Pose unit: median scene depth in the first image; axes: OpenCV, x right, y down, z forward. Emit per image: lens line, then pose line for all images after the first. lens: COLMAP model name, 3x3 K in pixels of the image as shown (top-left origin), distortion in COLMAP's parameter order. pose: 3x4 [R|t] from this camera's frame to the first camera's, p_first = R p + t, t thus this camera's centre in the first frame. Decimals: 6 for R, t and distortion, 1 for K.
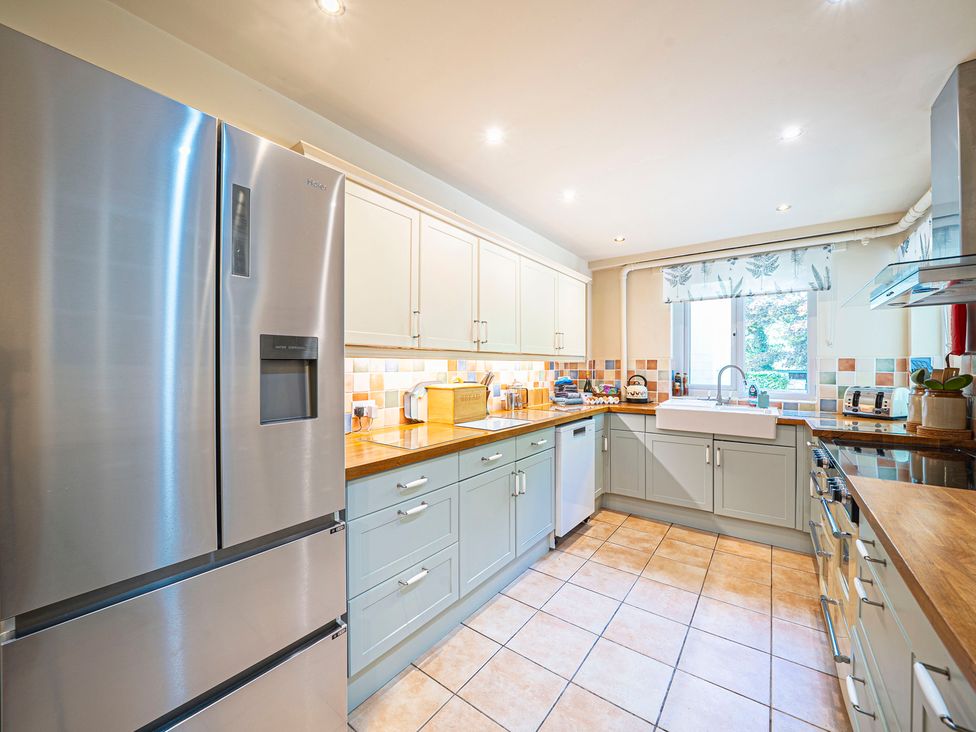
lens RADIAL K [[383.4, 0, 480.0], [0, 383.4, 365.0], [0, 0, 1]] dist [-0.020330, -0.000431]
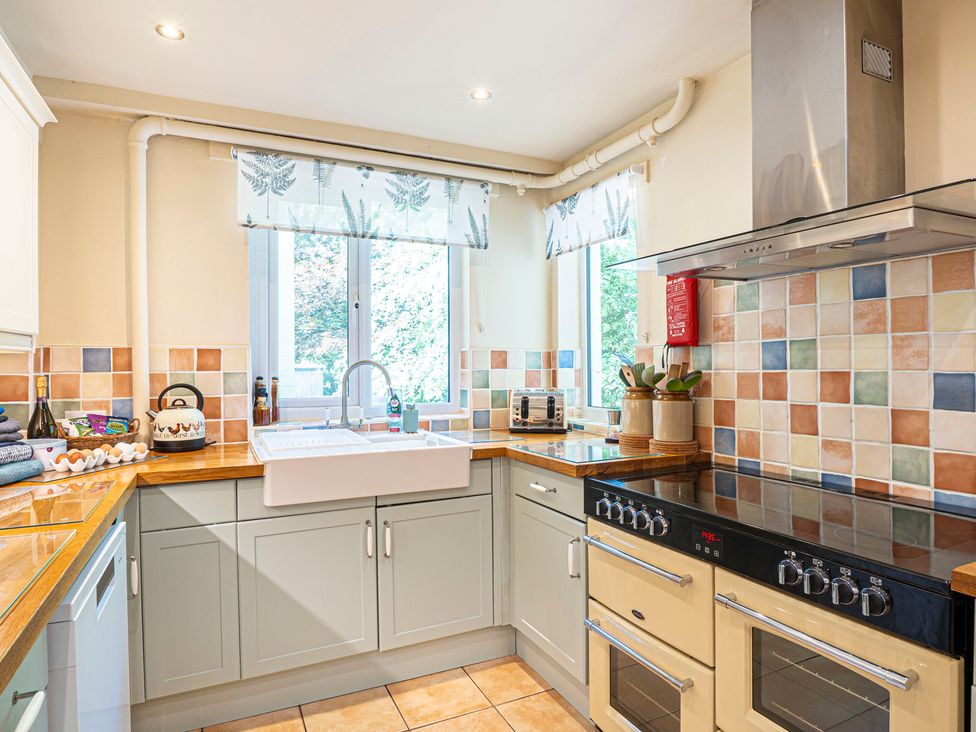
lens RADIAL K [[579.1, 0, 487.6], [0, 579.1, 367.7], [0, 0, 1]] dist [-0.016740, 0.000977]
pose [[0.457747, -0.011101, 0.889013, -0.000454], [0.002370, 0.999934, 0.011266, 0.001960], [-0.889079, -0.003050, 0.457743, 0.478378]]
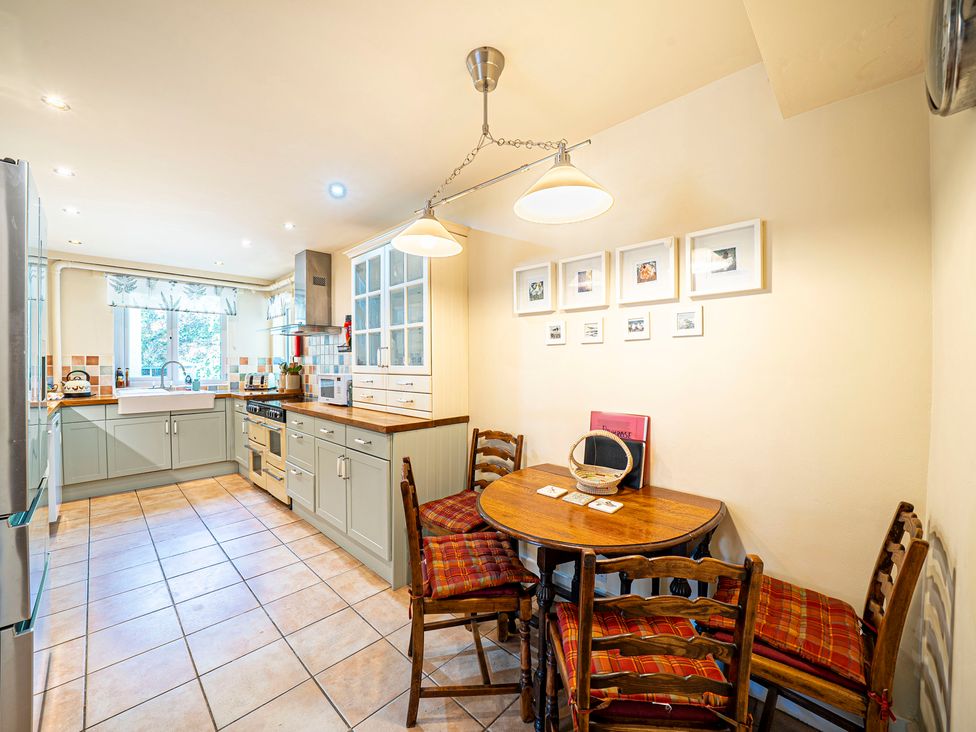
lens RADIAL K [[383.4, 0, 485.9], [0, 383.4, 366.7], [0, 0, 1]] dist [-0.020330, -0.000431]
pose [[0.113591, -0.014131, 0.993427, -0.562476], [-0.002468, 0.999892, 0.014505, -0.001924], [-0.993525, -0.004100, 0.113544, -0.262867]]
